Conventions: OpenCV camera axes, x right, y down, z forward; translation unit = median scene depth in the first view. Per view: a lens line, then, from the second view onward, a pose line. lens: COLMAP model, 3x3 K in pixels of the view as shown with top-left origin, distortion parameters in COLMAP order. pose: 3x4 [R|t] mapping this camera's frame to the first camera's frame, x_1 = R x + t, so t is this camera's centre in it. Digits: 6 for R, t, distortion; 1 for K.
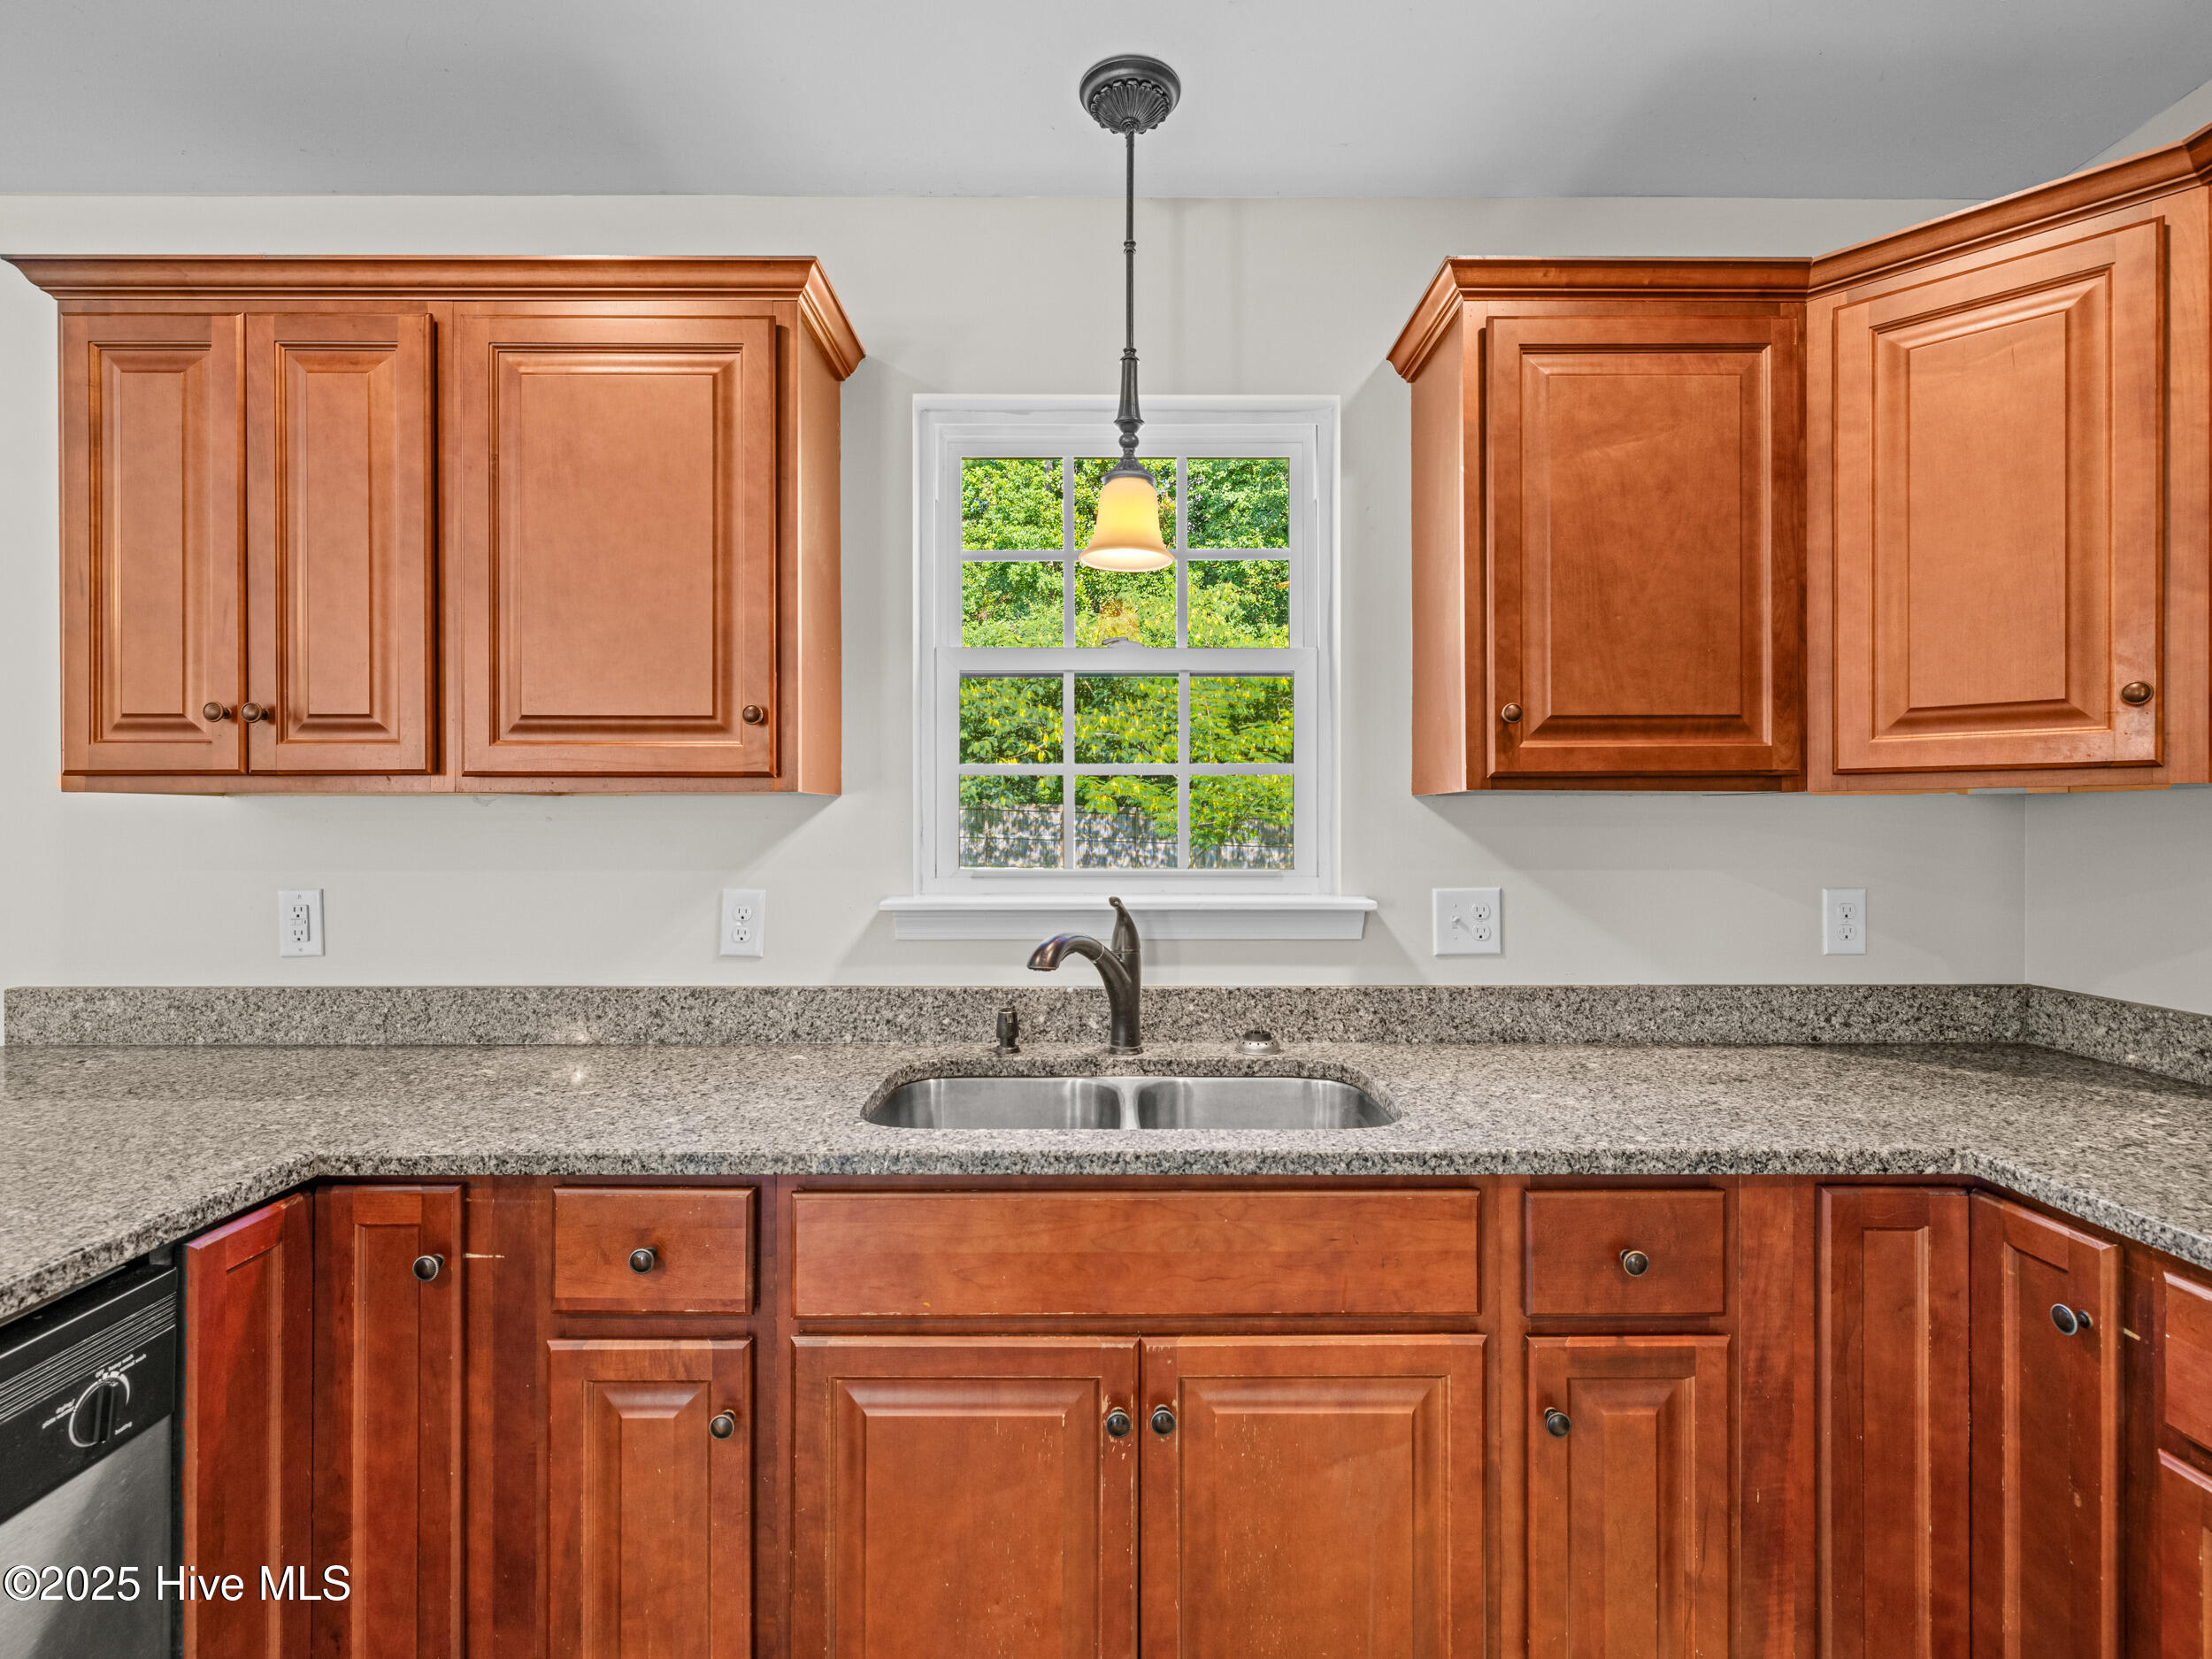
lens RADIAL K [[1049.5, 0, 1104.0], [0, 1049.5, 826.1], [0, 0, 1]] dist [-0.000212, 0.000381]
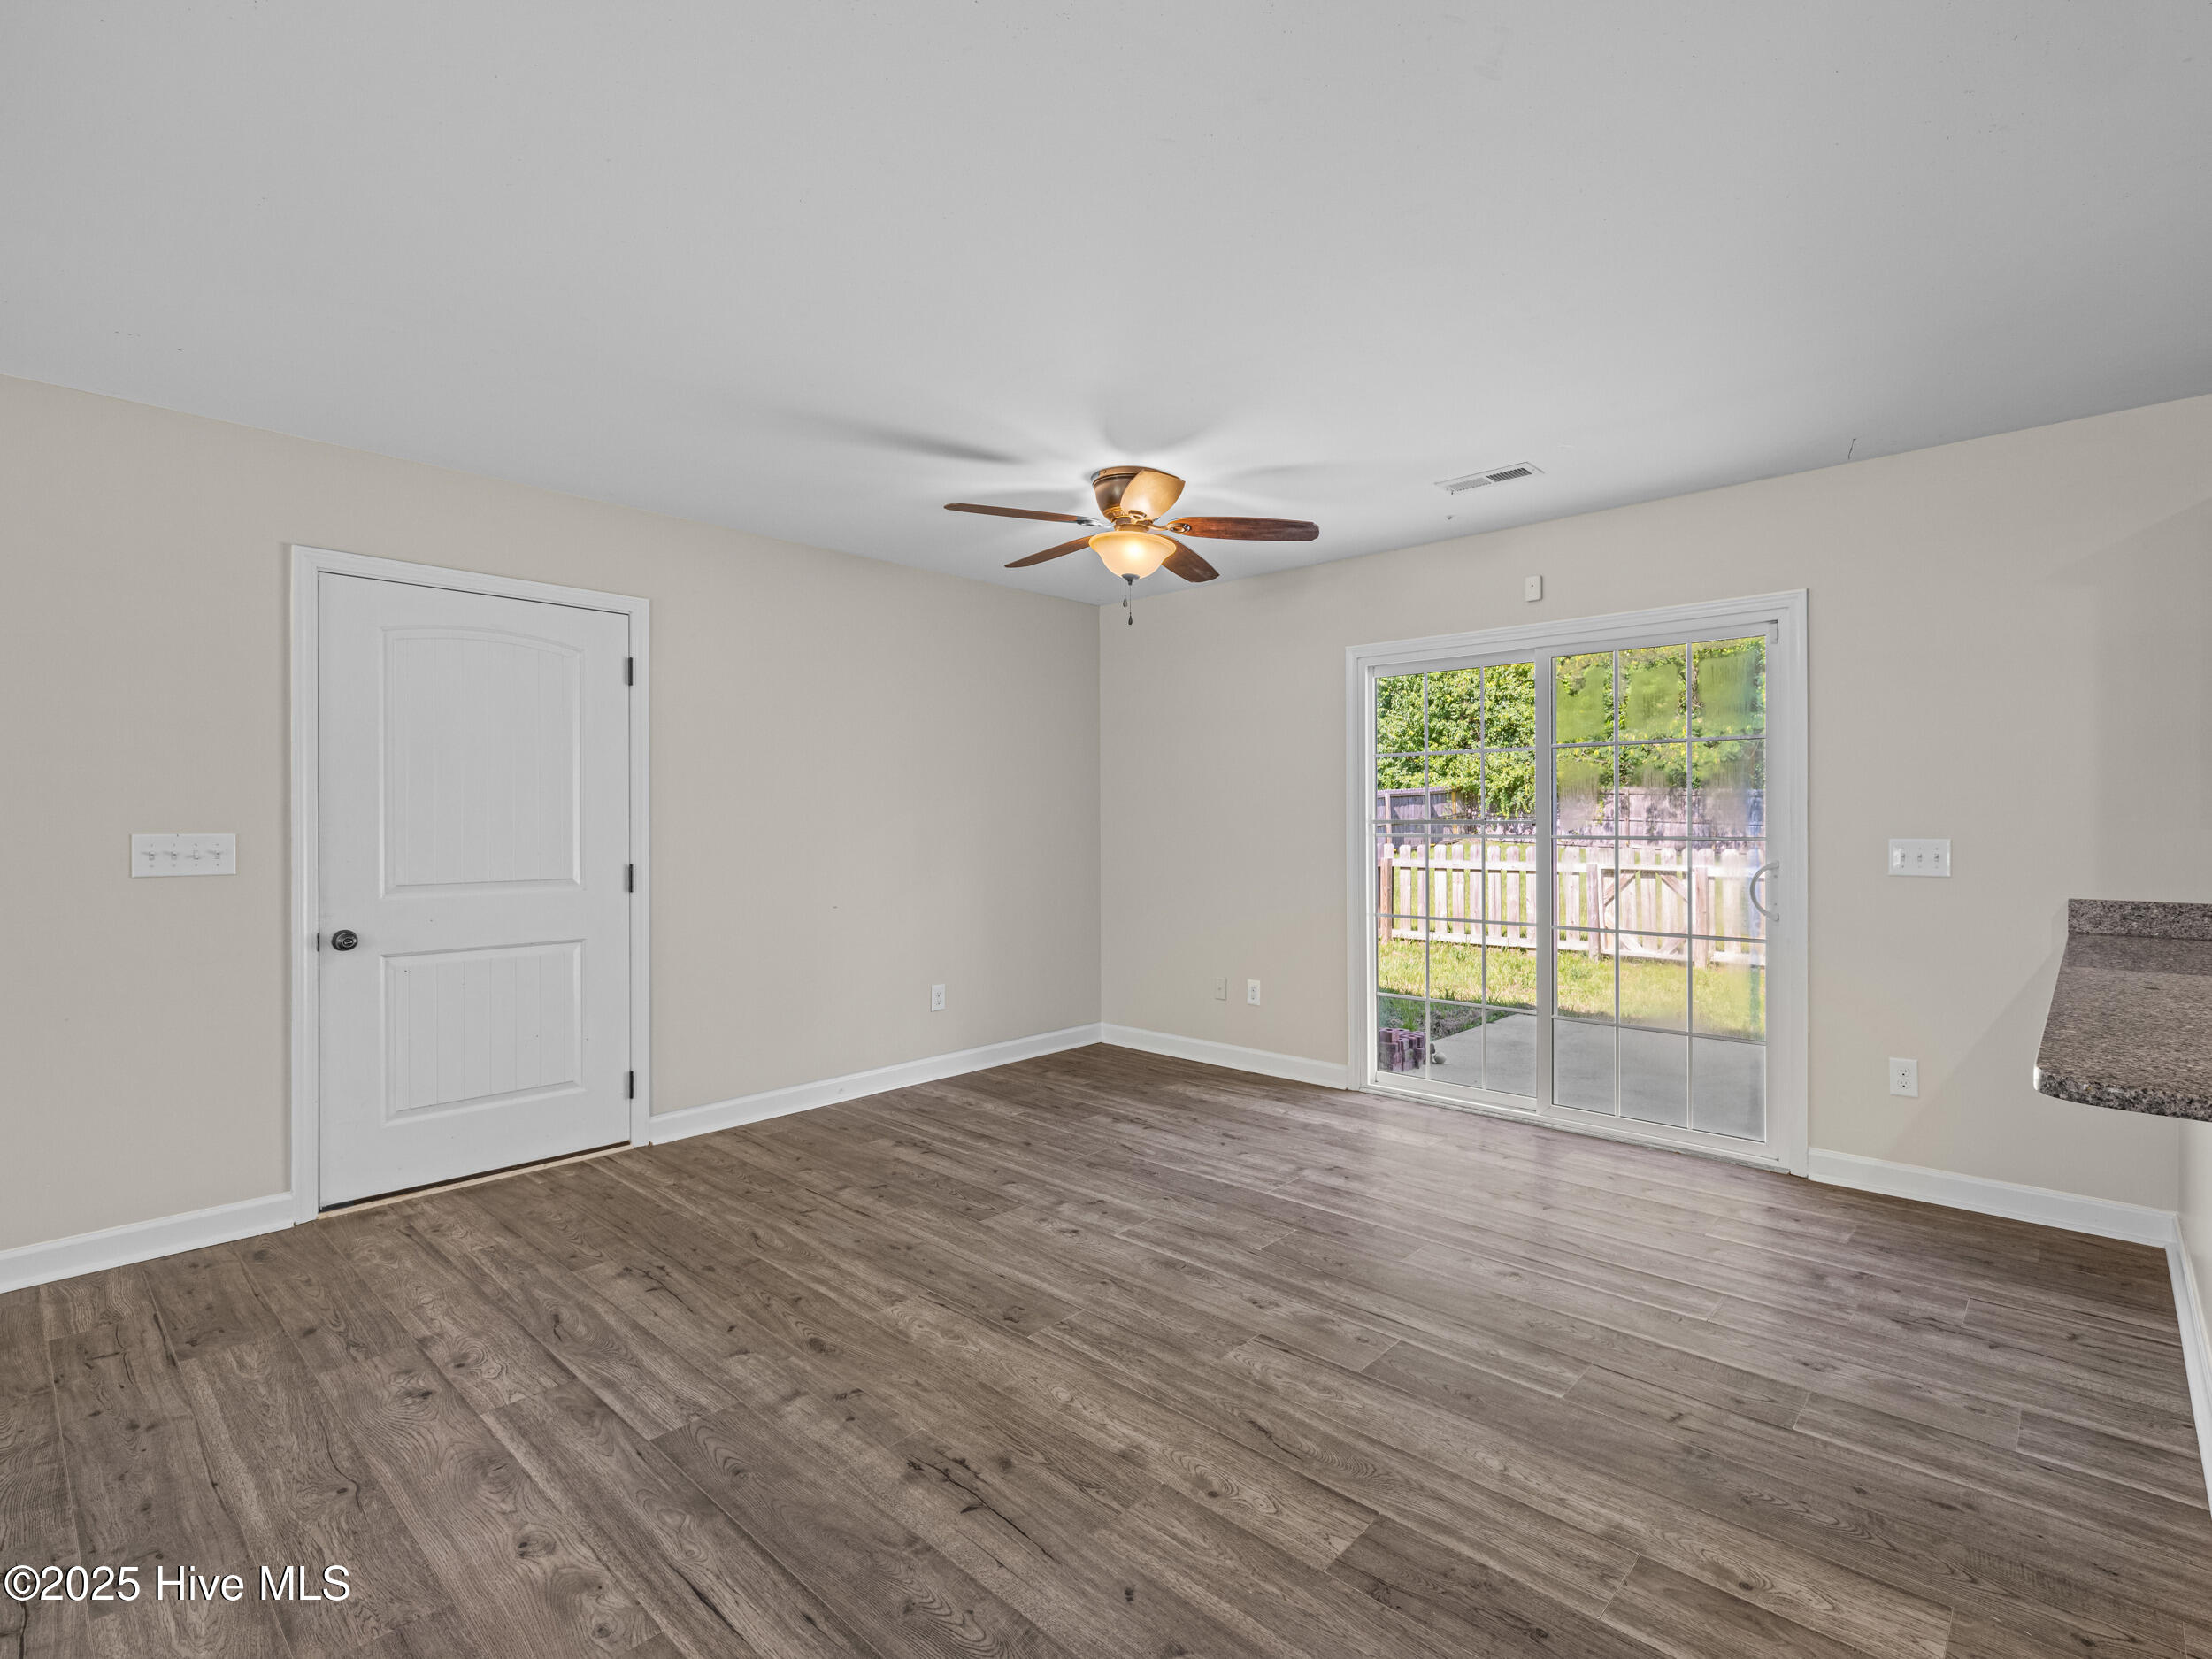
lens RADIAL K [[1049.5, 0, 1219.5], [0, 1049.5, 819.7], [0, 0, 1]] dist [-0.000212, 0.000381]
pose [[0.763298, 0.000565, -0.646046, -1.181128], [-0.001300, 0.999999, -0.000662, 0.037543], [0.646045, 0.001345, 0.763298, -1.355110]]
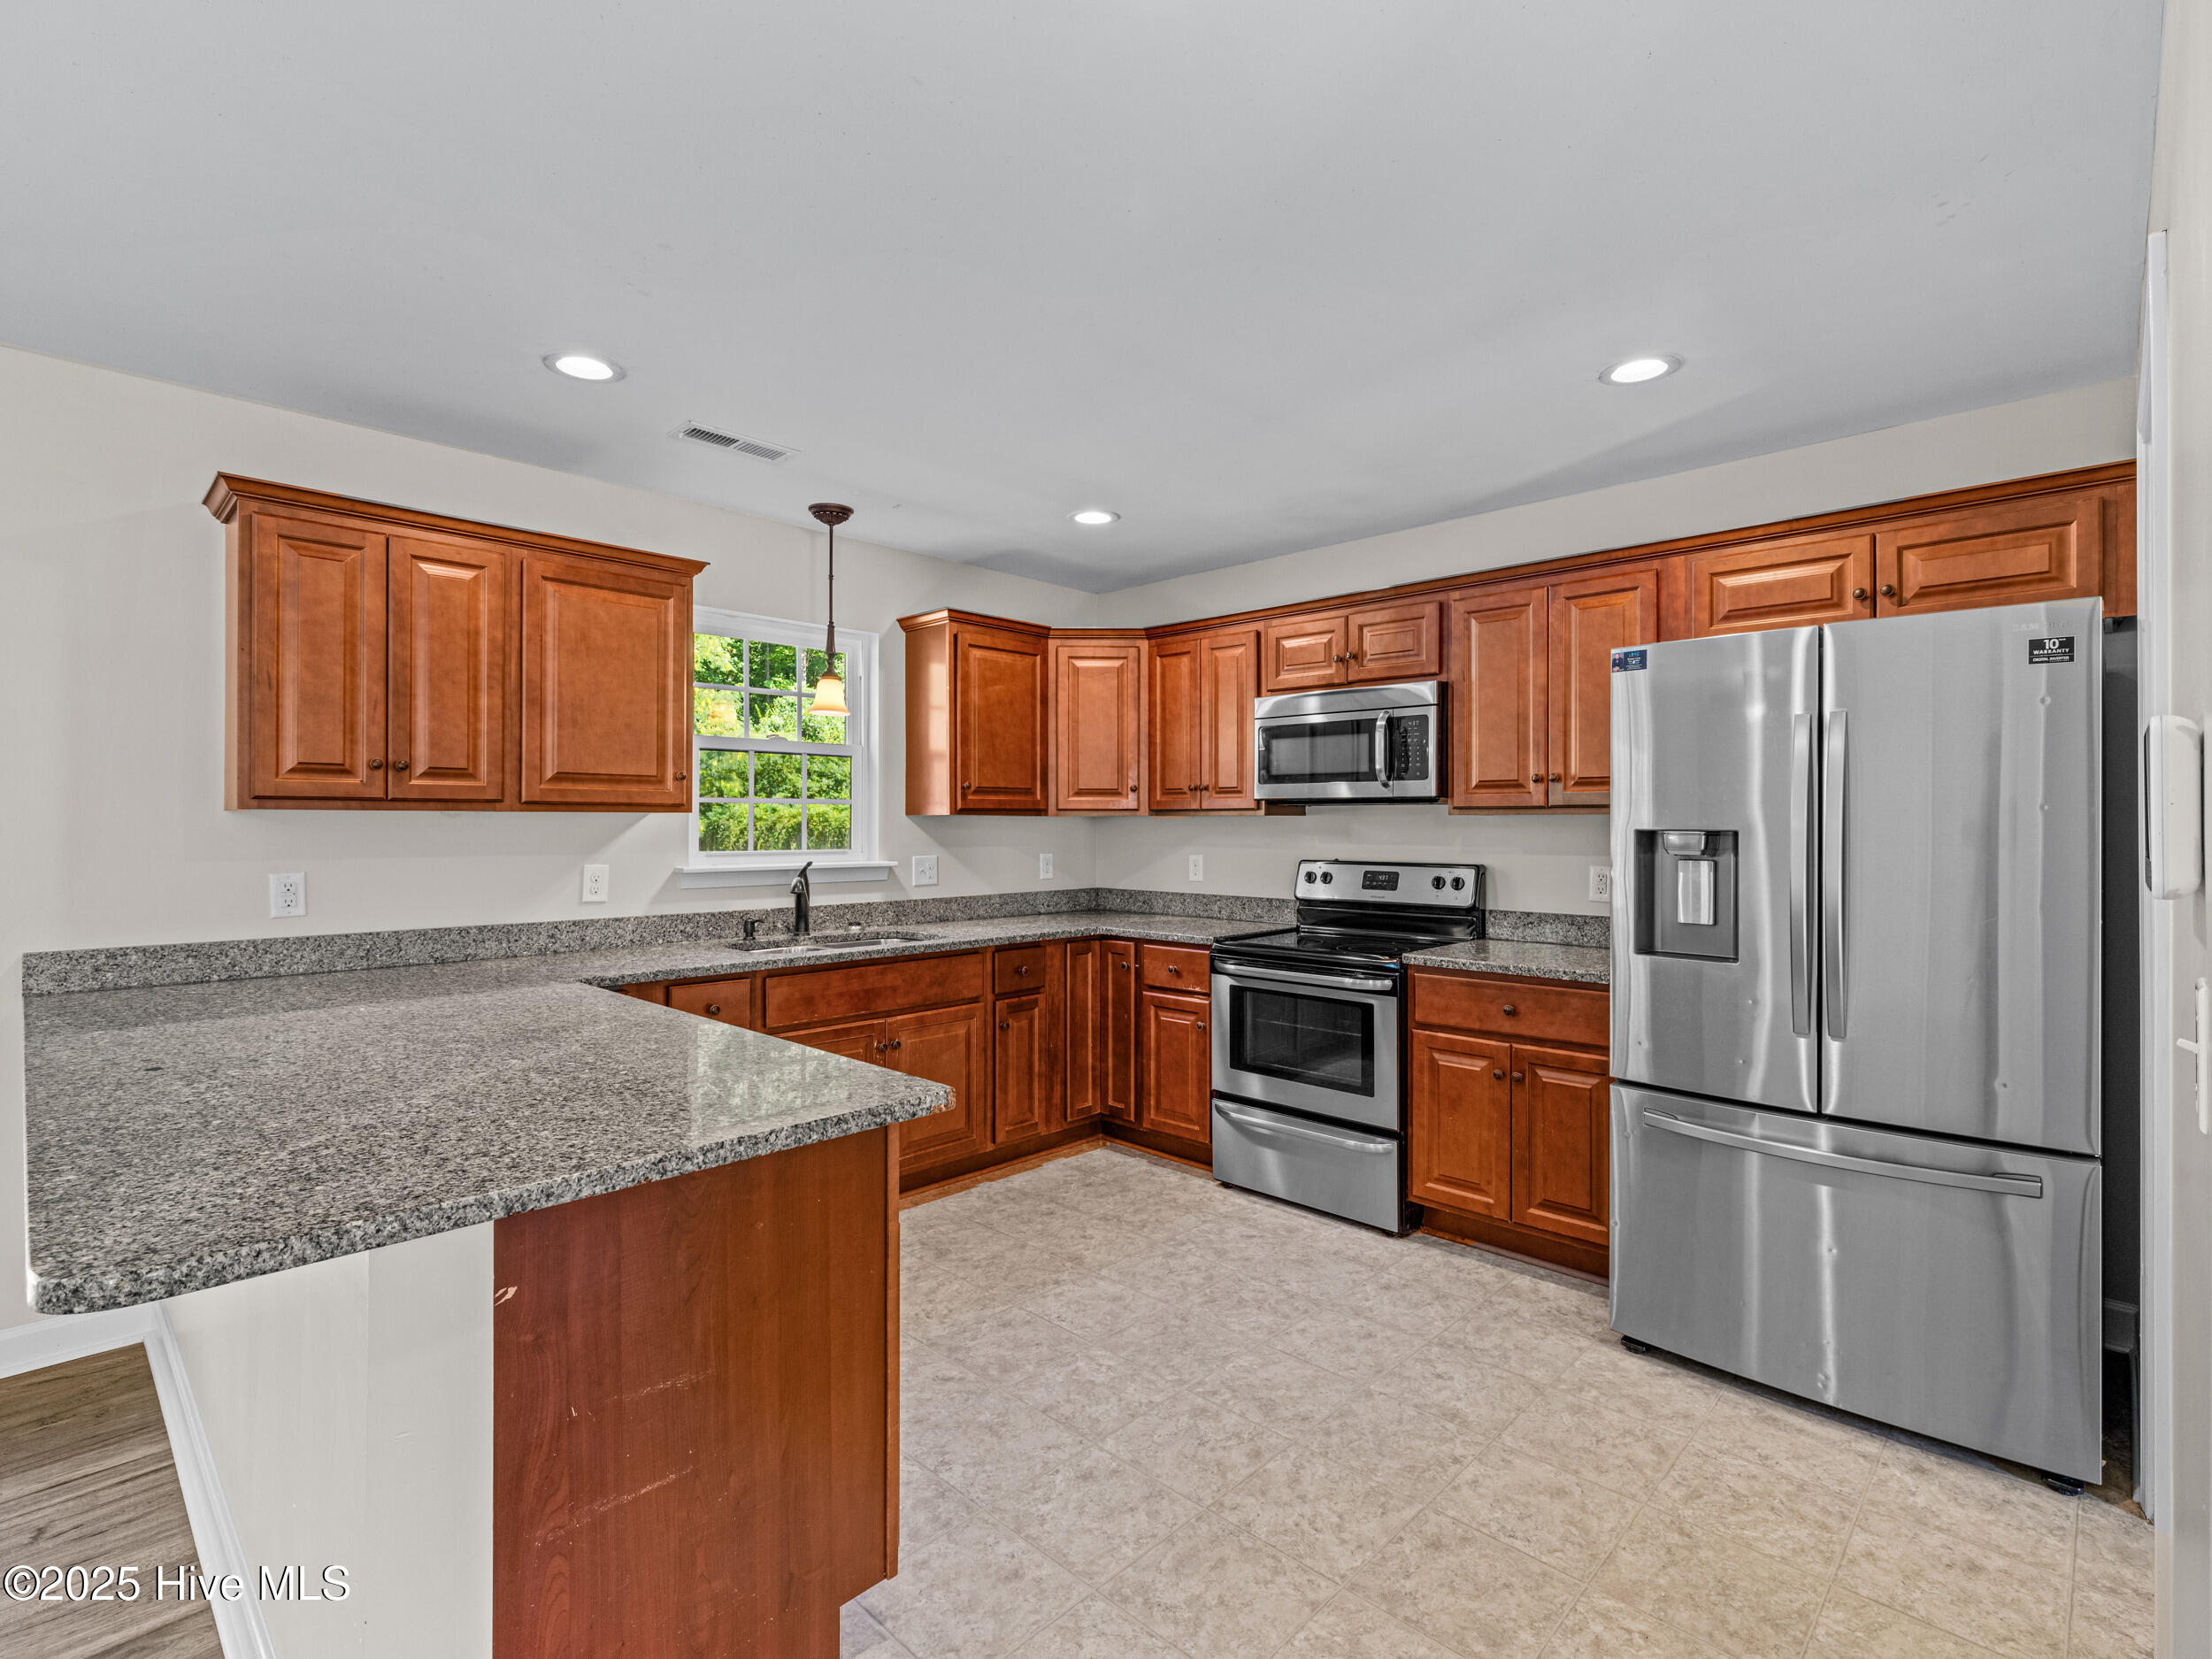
lens RADIAL K [[1049.5, 0, 1103.8], [0, 1049.5, 821.1], [0, 0, 1]] dist [-0.000212, 0.000381]
pose [[0.698655, 0.003389, 0.715451, -1.231132], [0.000940, 0.999984, -0.005655, -0.004490], [-0.715458, 0.004624, 0.698640, -1.057605]]
